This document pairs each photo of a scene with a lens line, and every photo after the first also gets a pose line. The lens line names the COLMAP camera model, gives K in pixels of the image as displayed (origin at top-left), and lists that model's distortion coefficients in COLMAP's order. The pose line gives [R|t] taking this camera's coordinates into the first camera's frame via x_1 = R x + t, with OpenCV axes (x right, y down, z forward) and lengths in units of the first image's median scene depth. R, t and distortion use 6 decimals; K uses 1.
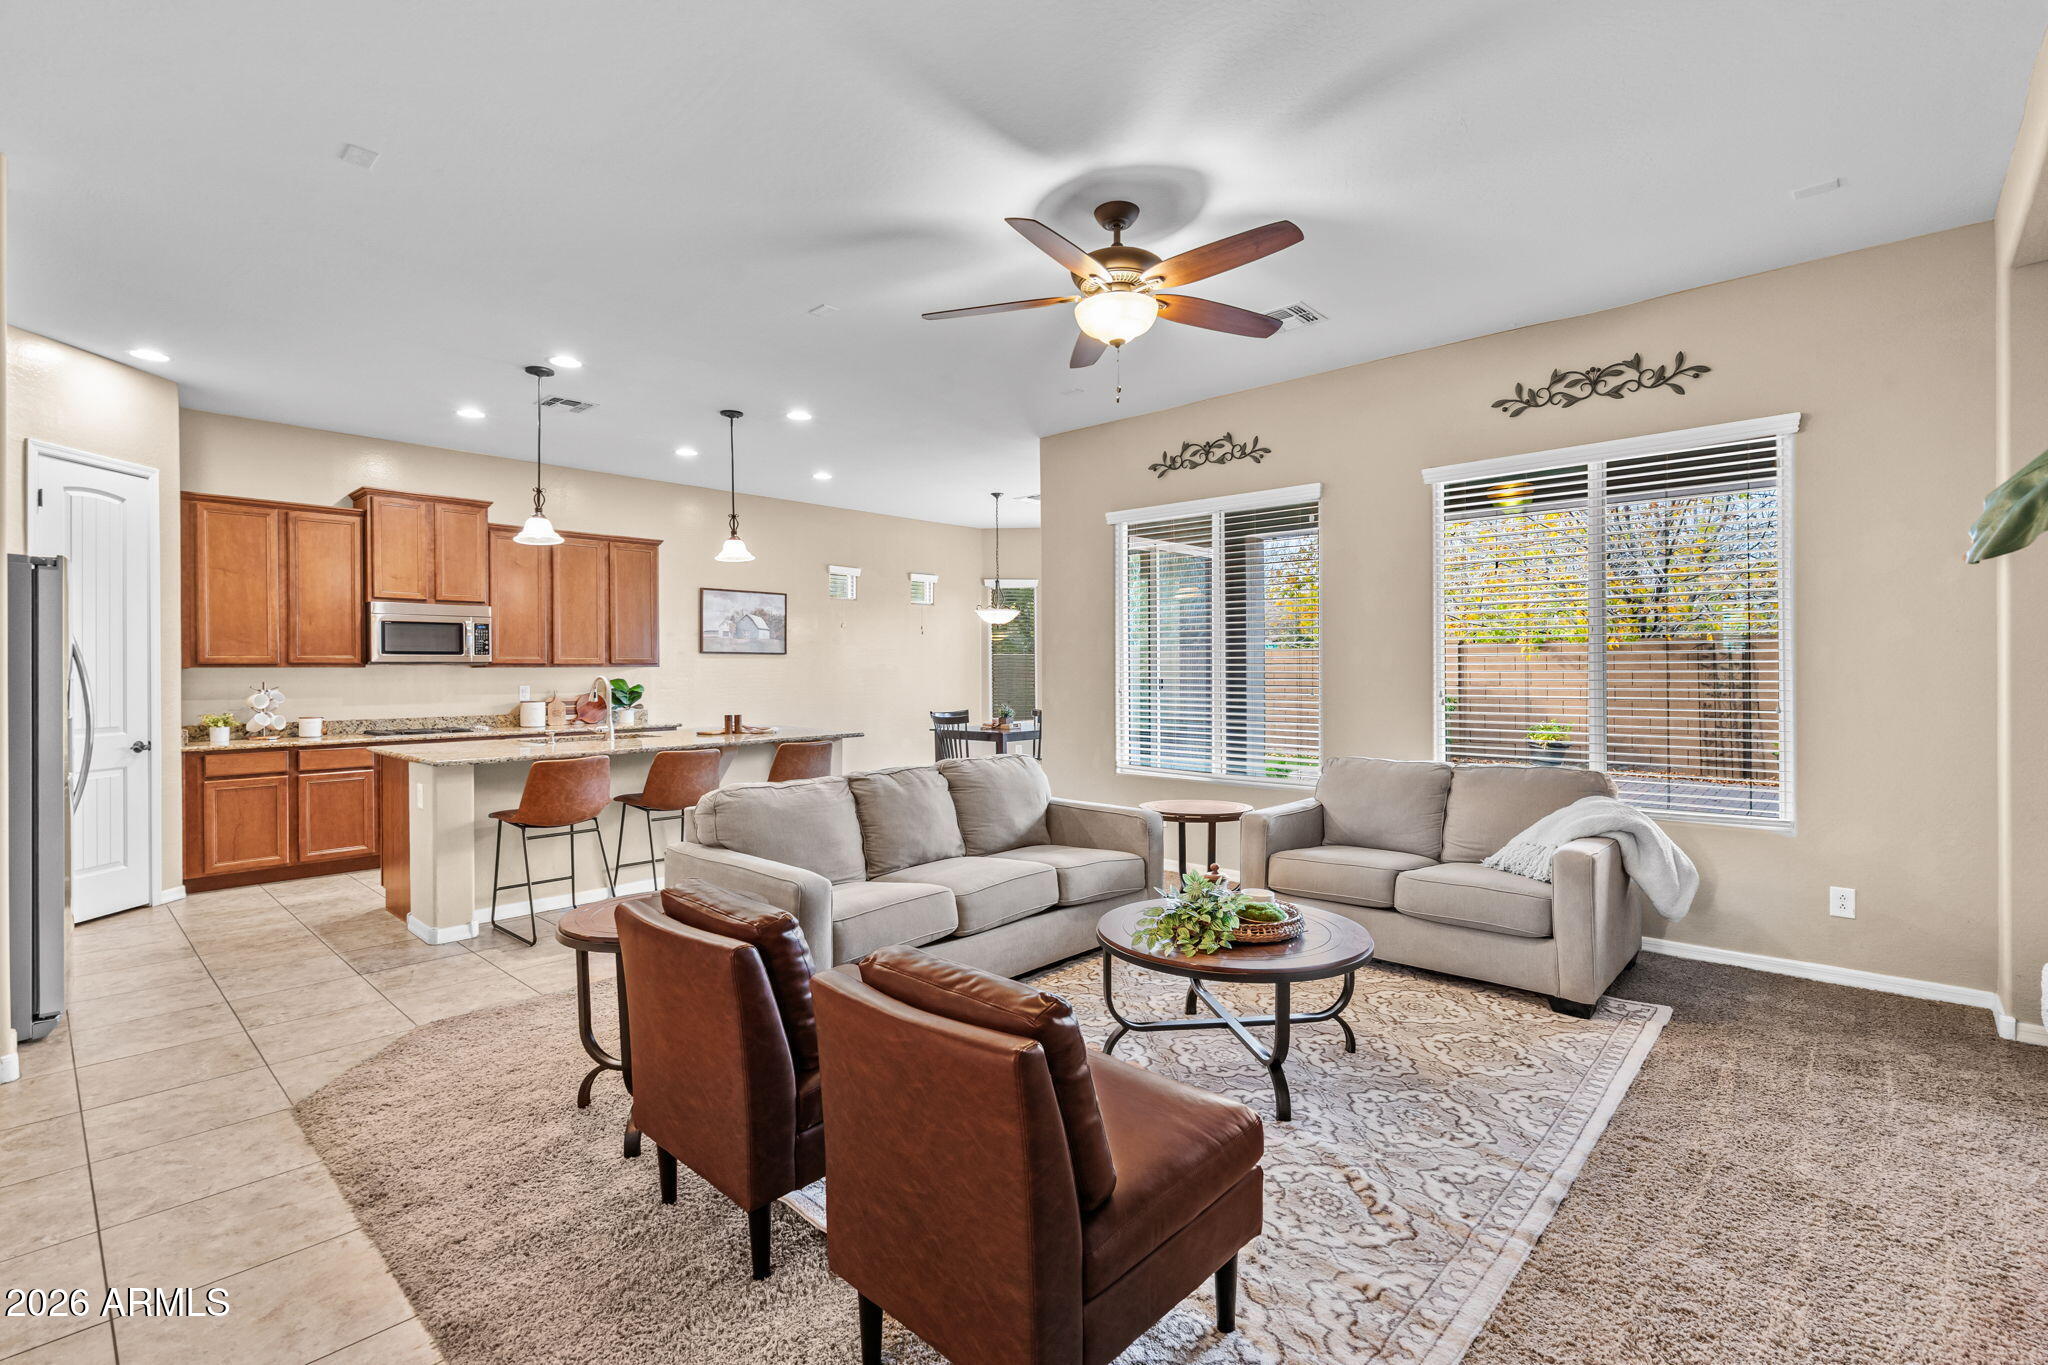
lens RADIAL K [[930.2, 0, 1020.7], [0, 930.2, 671.8], [0, 0, 1]] dist [-0.004530, 0.001157]
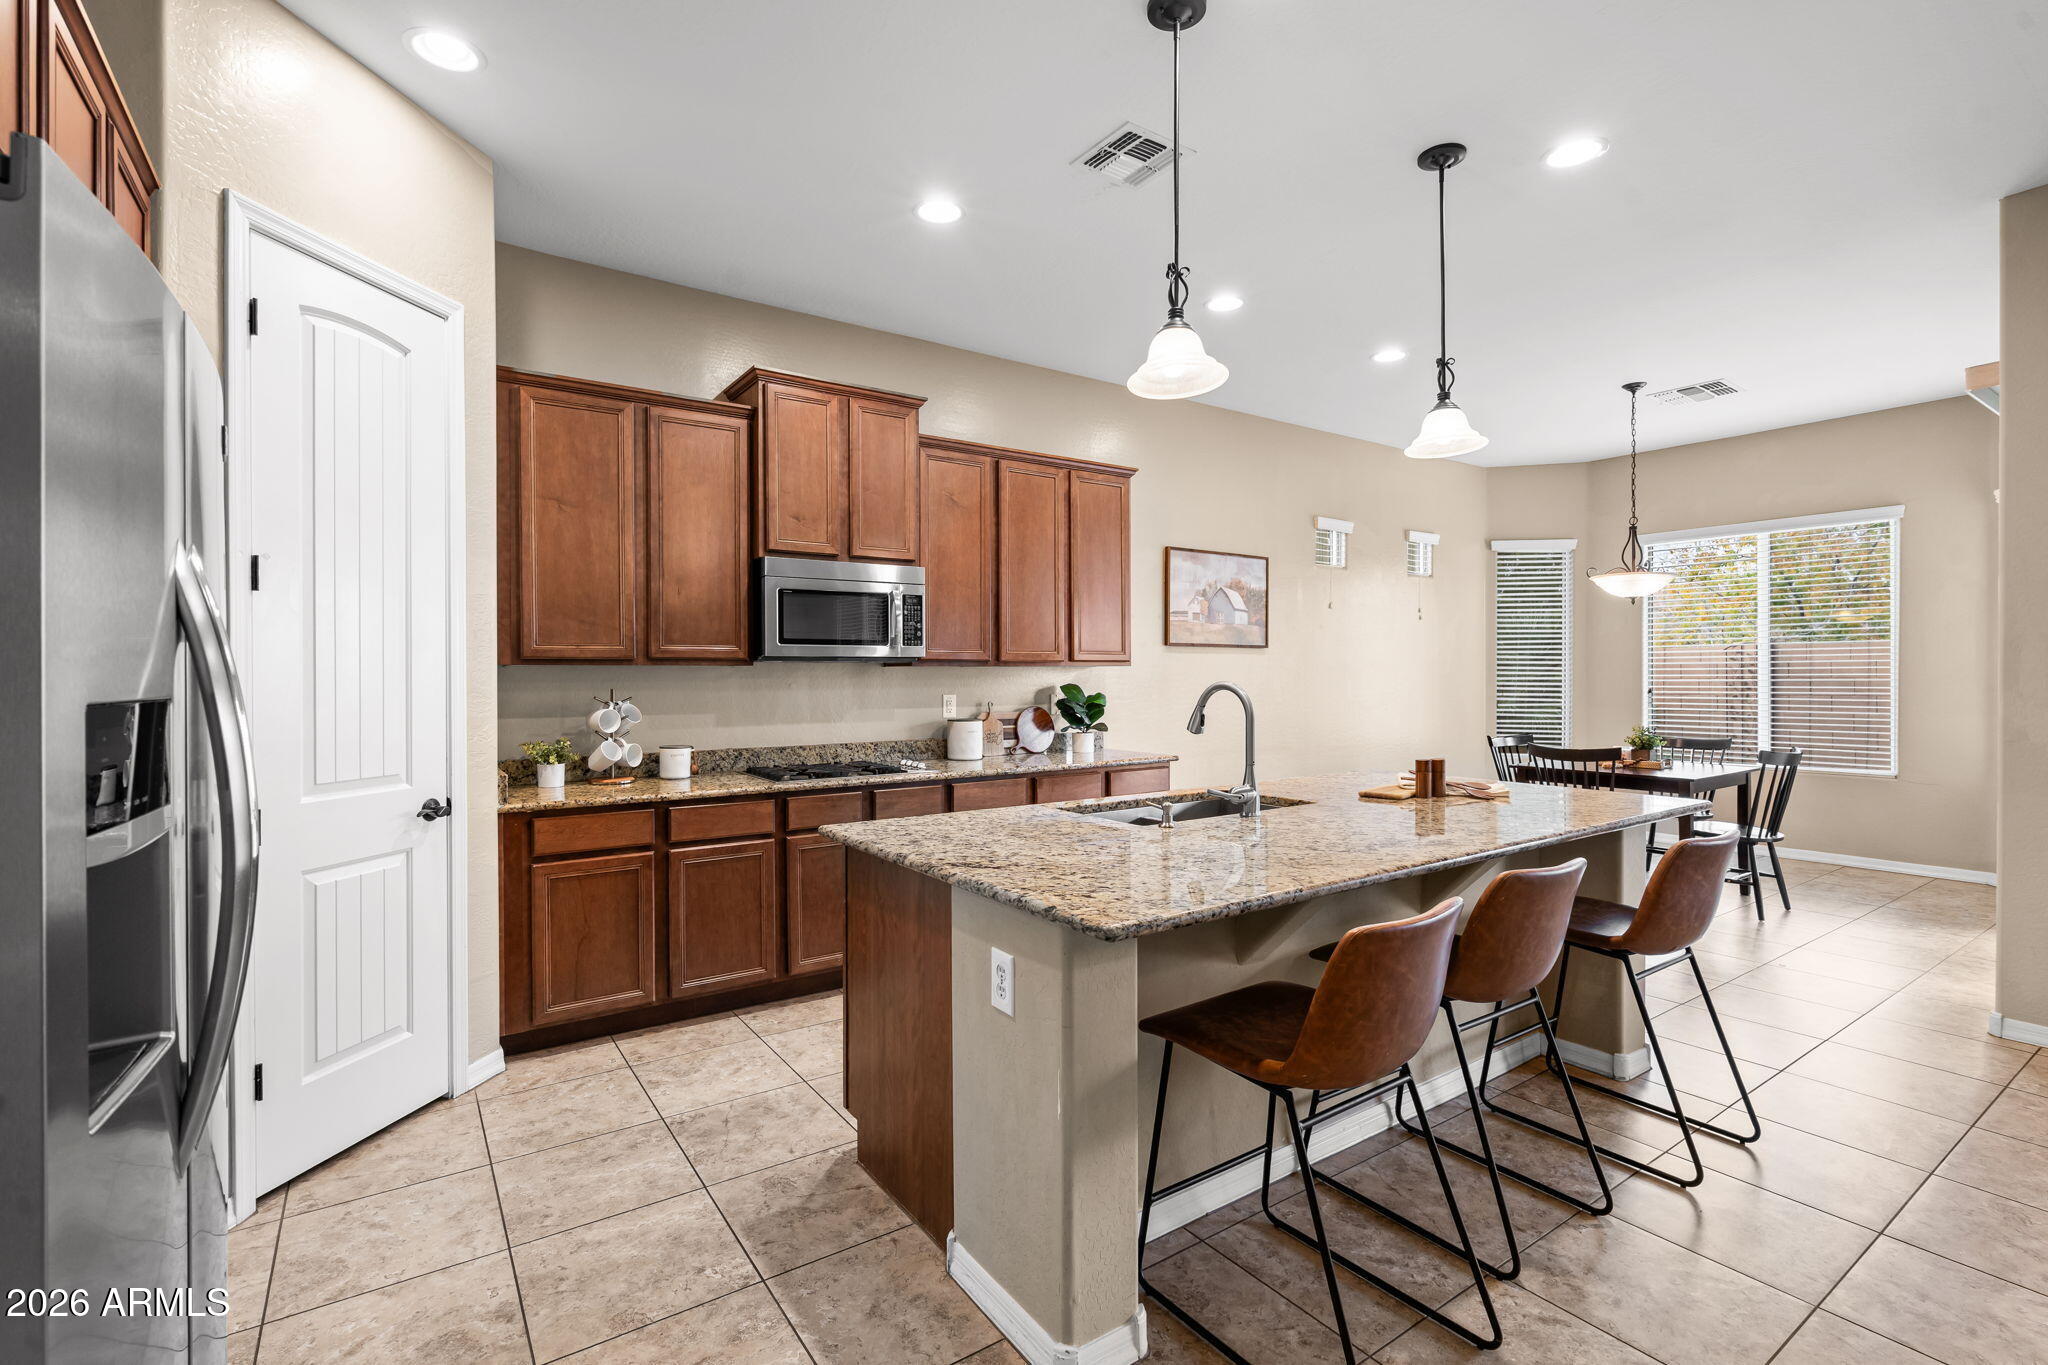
lens RADIAL K [[929.0, 0, 1019.2], [0, 929.0, 677.4], [0, 0, 1]] dist [-0.005359, 0.001504]
pose [[0.975510, 0.003626, -0.219924, -0.434819], [-0.002564, 0.999984, 0.005115, -0.000463], [0.219938, -0.004425, 0.975504, 0.478975]]
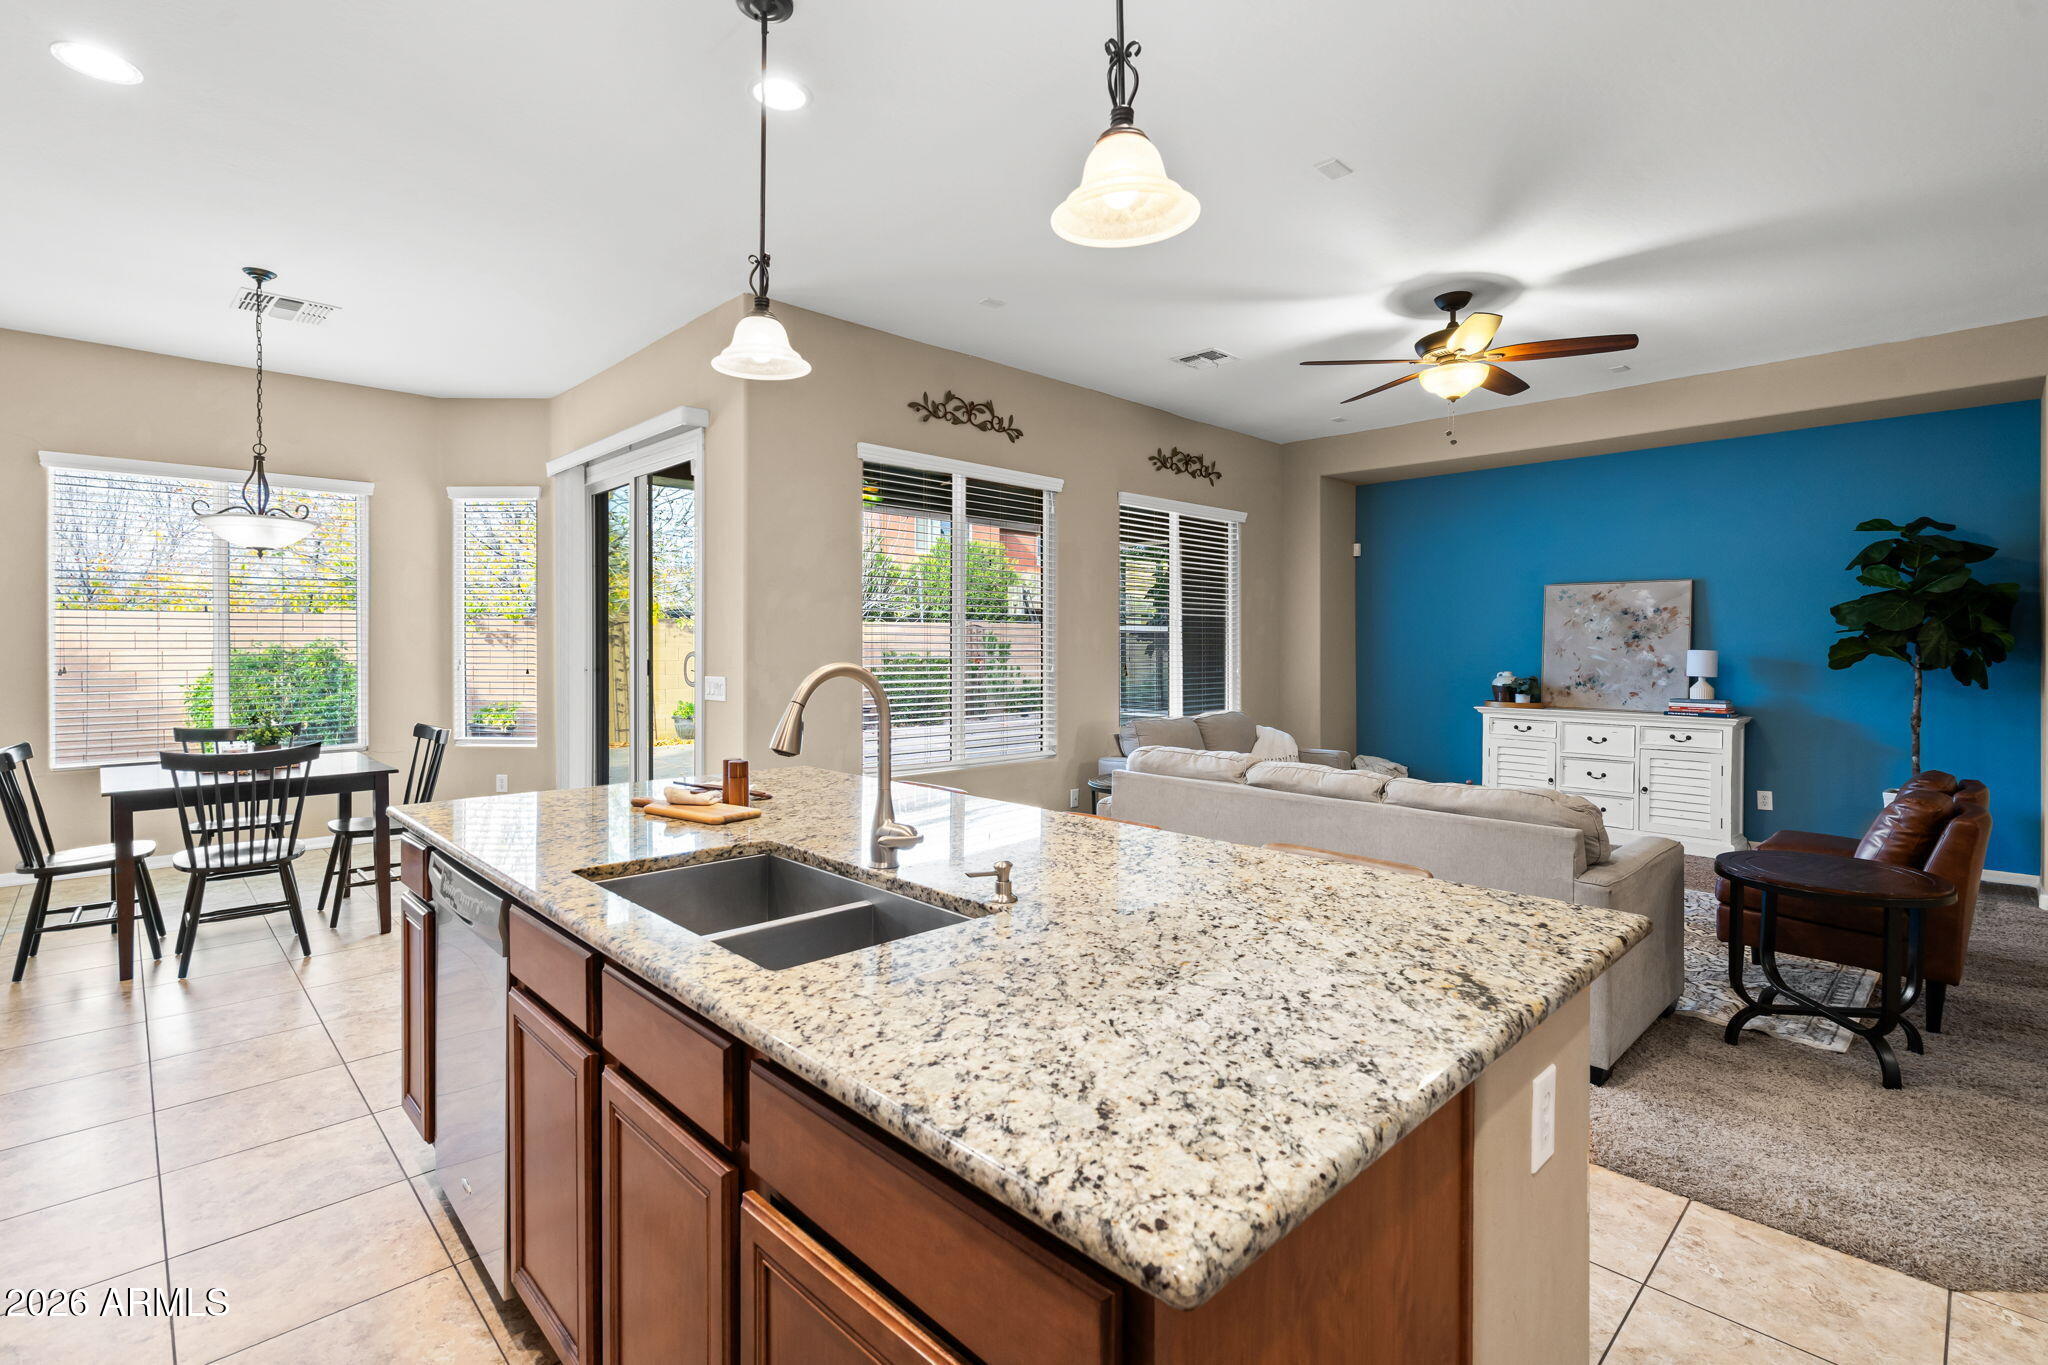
lens RADIAL K [[946.8, 0, 1017.0], [0, 946.8, 650.2], [0, 0, 1]] dist [-0.000837, 0.000602]
pose [[0.056685, 0.000149, 0.998392, -0.736670], [-0.001186, 0.999999, -0.000082, 0.000425], [-0.998391, -0.001180, 0.056685, 0.900348]]
